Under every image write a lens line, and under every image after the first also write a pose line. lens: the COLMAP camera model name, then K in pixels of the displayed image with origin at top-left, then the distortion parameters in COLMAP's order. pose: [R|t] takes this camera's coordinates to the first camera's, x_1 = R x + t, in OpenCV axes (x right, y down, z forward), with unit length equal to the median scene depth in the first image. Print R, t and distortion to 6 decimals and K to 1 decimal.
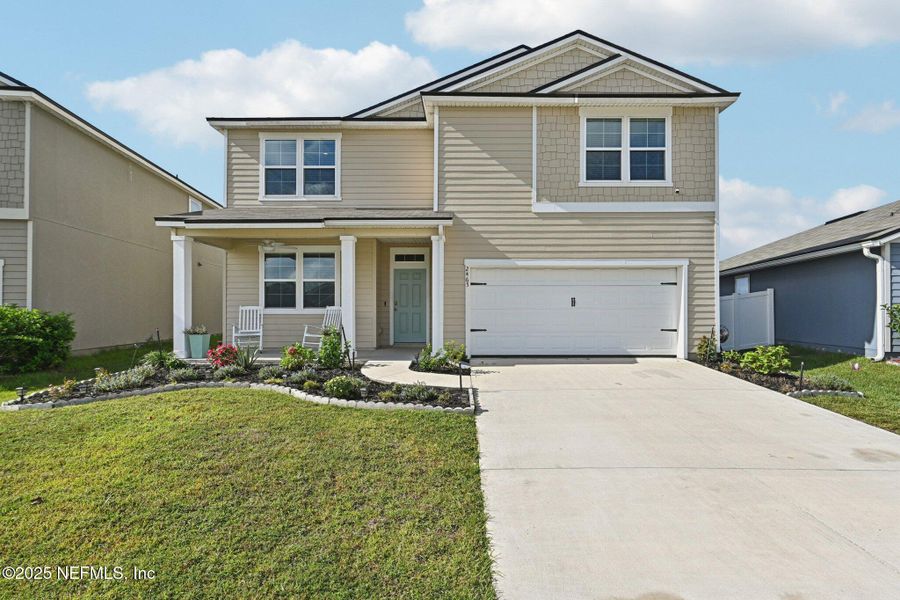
lens RADIAL K [[410.0, 0, 451.2], [0, 410.0, 310.8], [0, 0, 1]] dist [-0.006150, 0.001276]
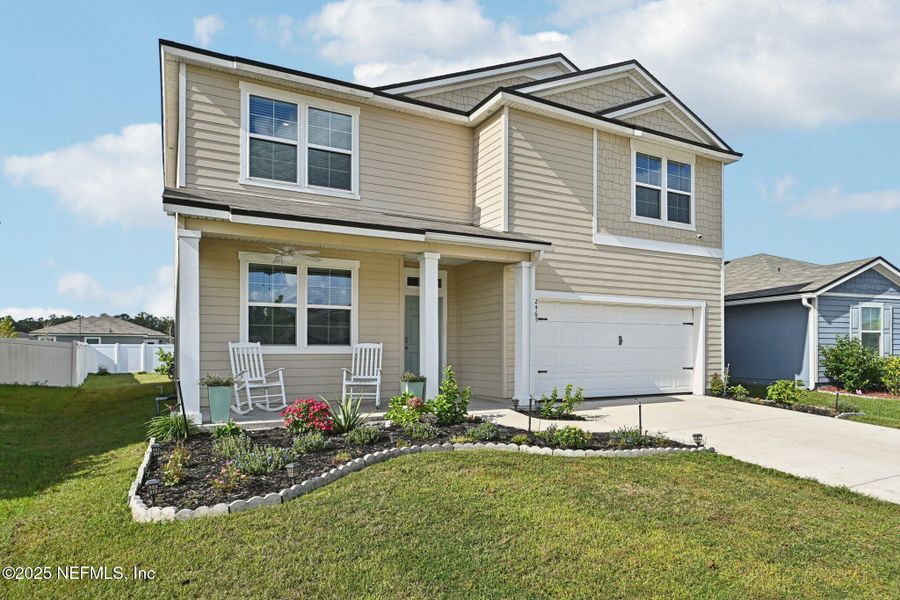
lens RADIAL K [[533.7, 0, 445.5], [0, 533.7, 351.7], [0, 0, 1]] dist [-0.013345, -0.000143]
pose [[0.883796, -0.002306, 0.467867, -0.661318], [-0.001807, 0.999964, 0.008343, -0.004746], [-0.467870, -0.008219, 0.883759, 0.090881]]
